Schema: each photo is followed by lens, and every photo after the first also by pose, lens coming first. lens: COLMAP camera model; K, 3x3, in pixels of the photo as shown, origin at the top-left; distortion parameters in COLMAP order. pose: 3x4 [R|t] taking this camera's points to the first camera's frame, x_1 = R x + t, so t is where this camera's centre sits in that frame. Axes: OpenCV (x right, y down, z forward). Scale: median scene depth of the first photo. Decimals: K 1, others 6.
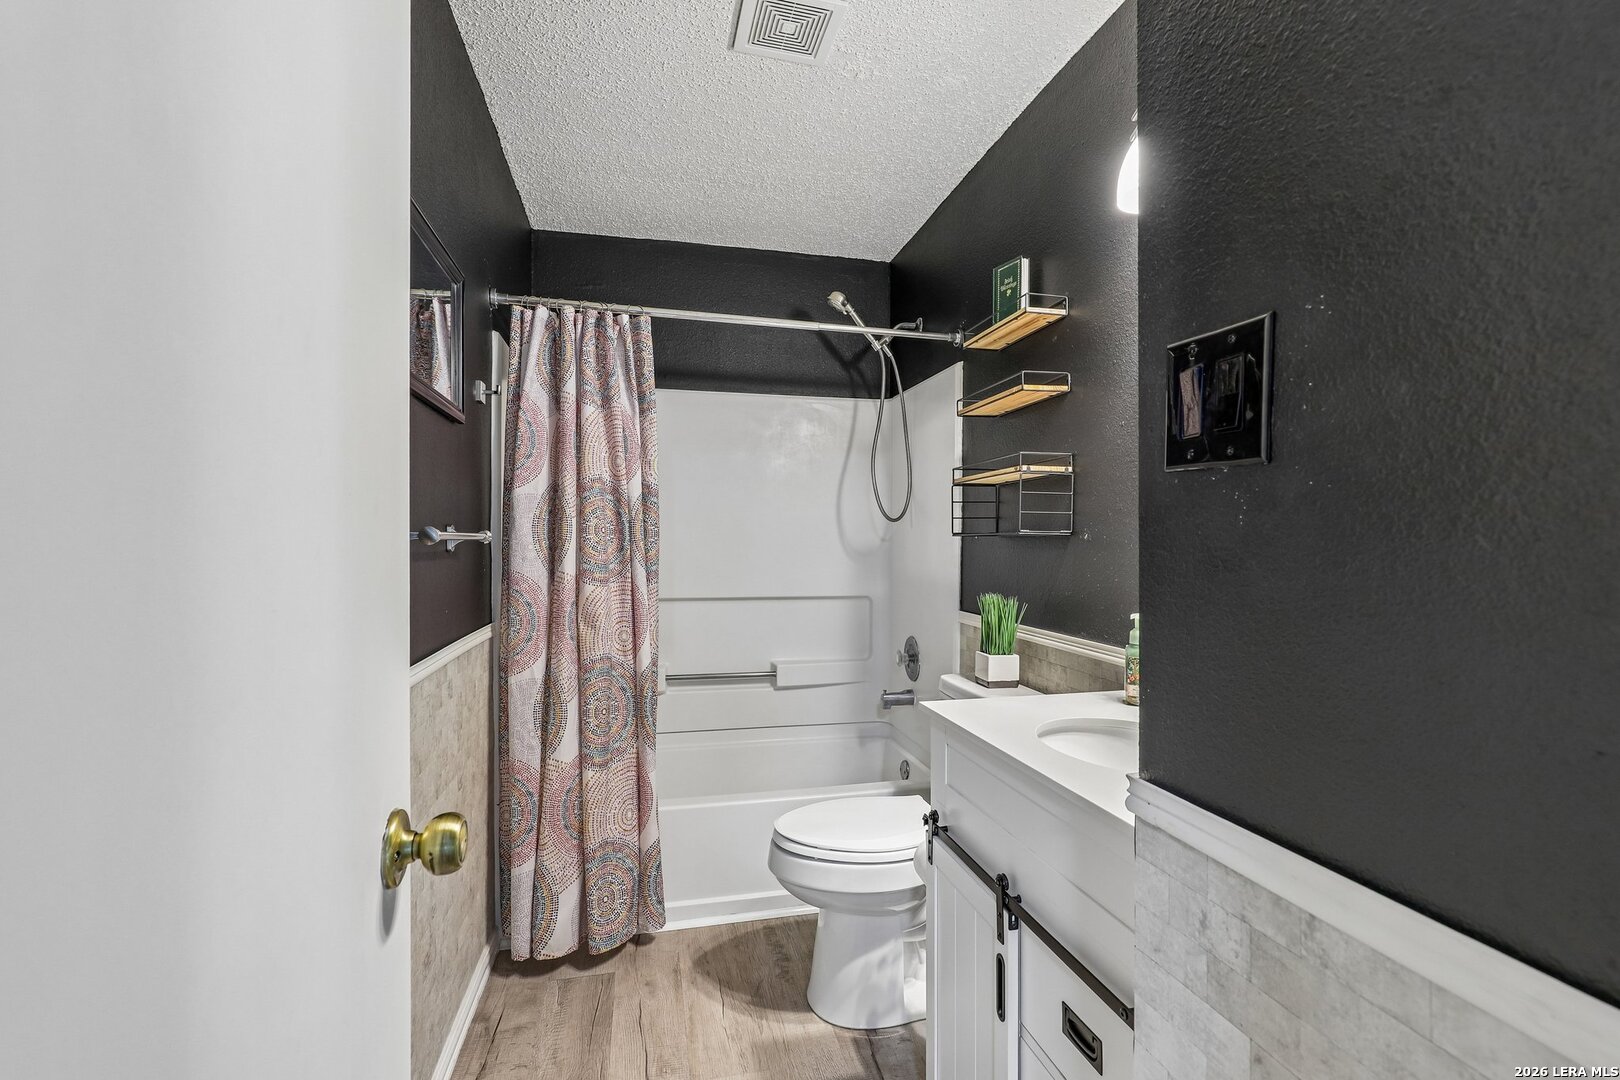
lens RADIAL K [[759.4, 0, 821.3], [0, 759.4, 552.3], [0, 0, 1]] dist [-0.026826, 0.001202]
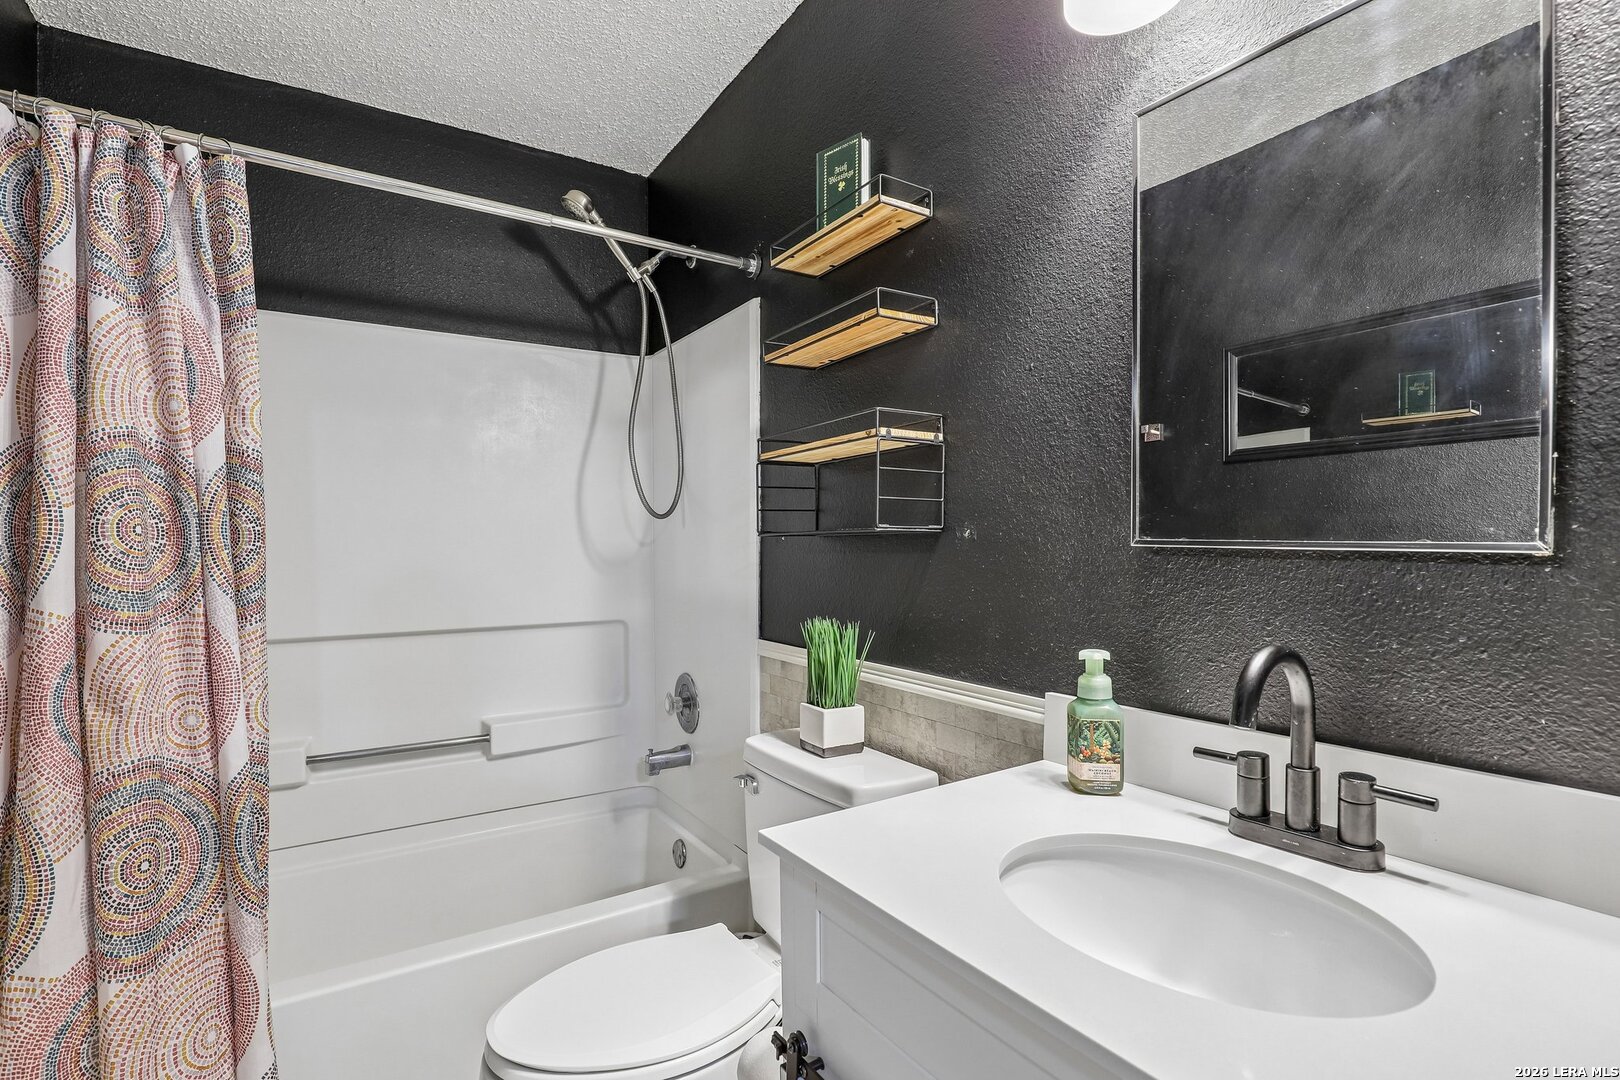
lens RADIAL K [[783.3, 0, 838.7], [0, 783.3, 548.5], [0, 0, 1]] dist [-0.037324, 0.005370]
pose [[0.936701, -0.013145, 0.349885, -0.009256], [0.017433, 0.999807, -0.009109, -0.002243], [-0.349697, 0.014632, 0.936748, 0.307807]]
